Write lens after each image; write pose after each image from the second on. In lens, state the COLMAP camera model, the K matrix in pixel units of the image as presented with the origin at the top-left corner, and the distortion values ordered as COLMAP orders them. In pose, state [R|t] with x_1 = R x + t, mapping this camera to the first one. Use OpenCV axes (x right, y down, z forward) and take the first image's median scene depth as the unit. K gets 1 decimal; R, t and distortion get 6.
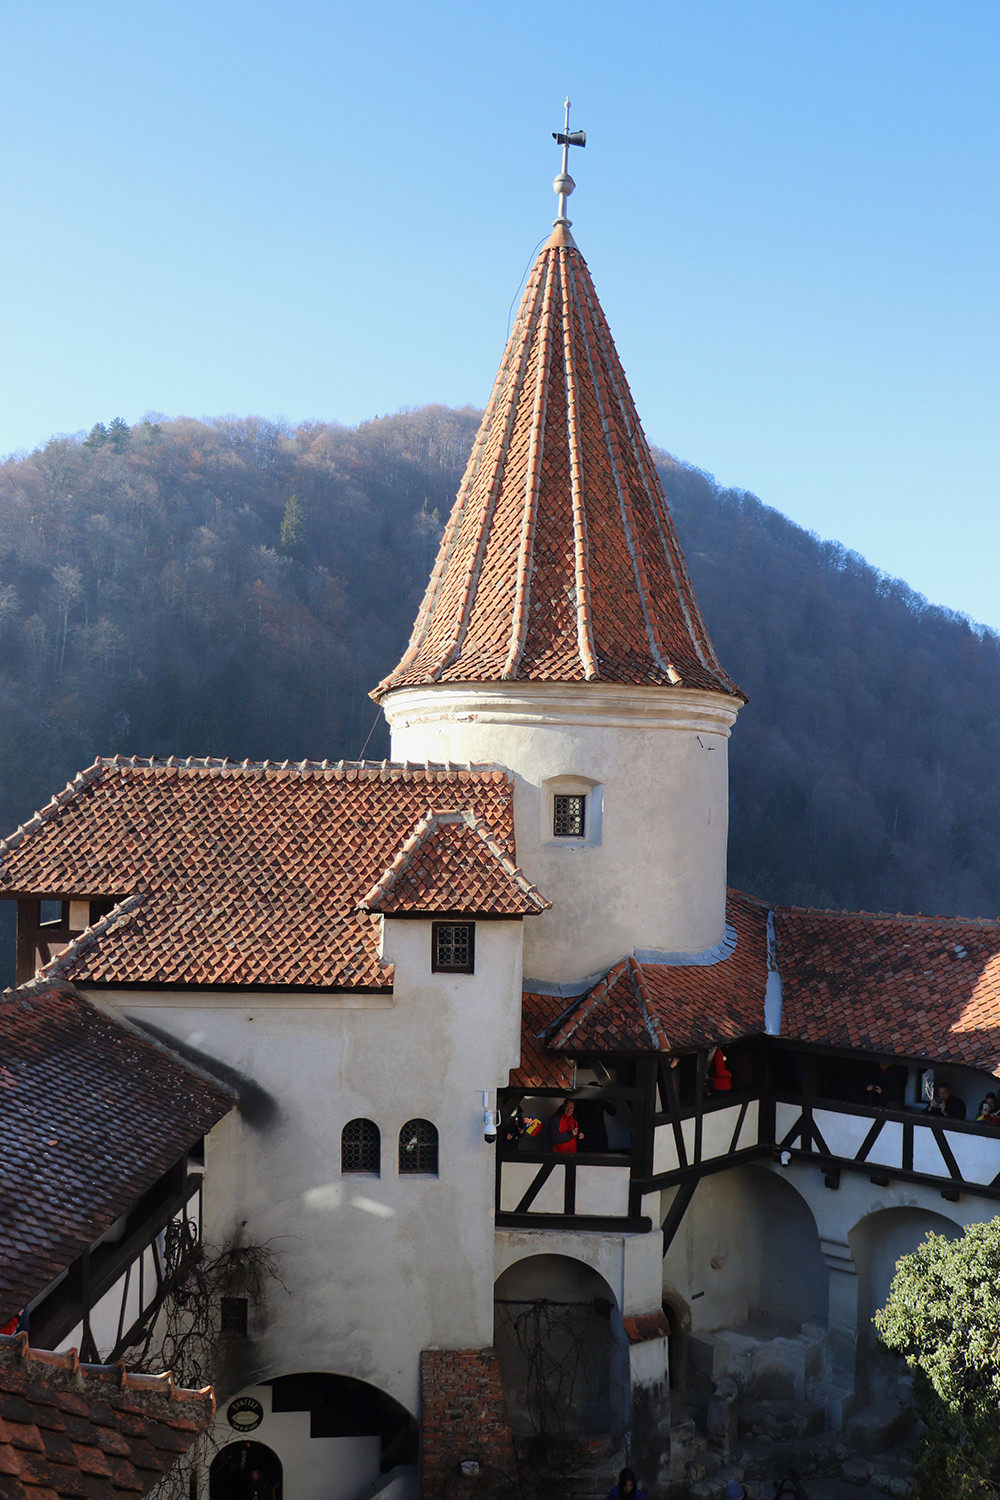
lens RADIAL K [[1155.5, 0, 500.0], [0, 1155.5, 750.0], [0, 0, 1]] dist [-0.150294, 0.004722]
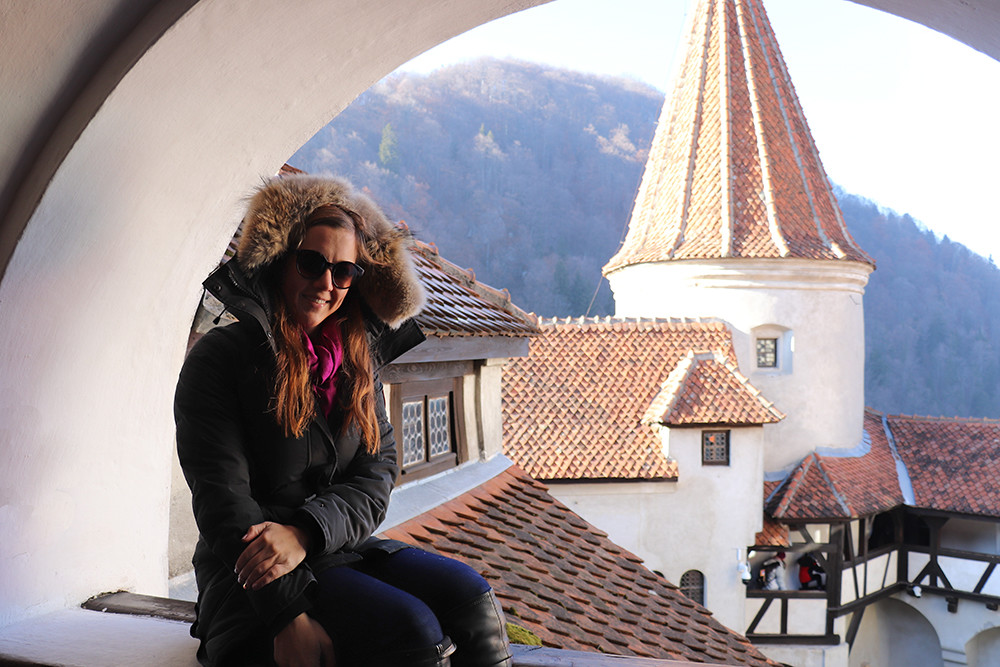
lens RADIAL K [[834.7, 0, 500.0], [0, 834.7, 333.5], [0, 0, 1]] dist [-0.157521, 0.080262]
pose [[0.999159, -0.018338, -0.036667, -0.231643], [0.019555, 0.999260, 0.033118, -0.006508], [0.036033, -0.033807, 0.998779, -0.013490]]
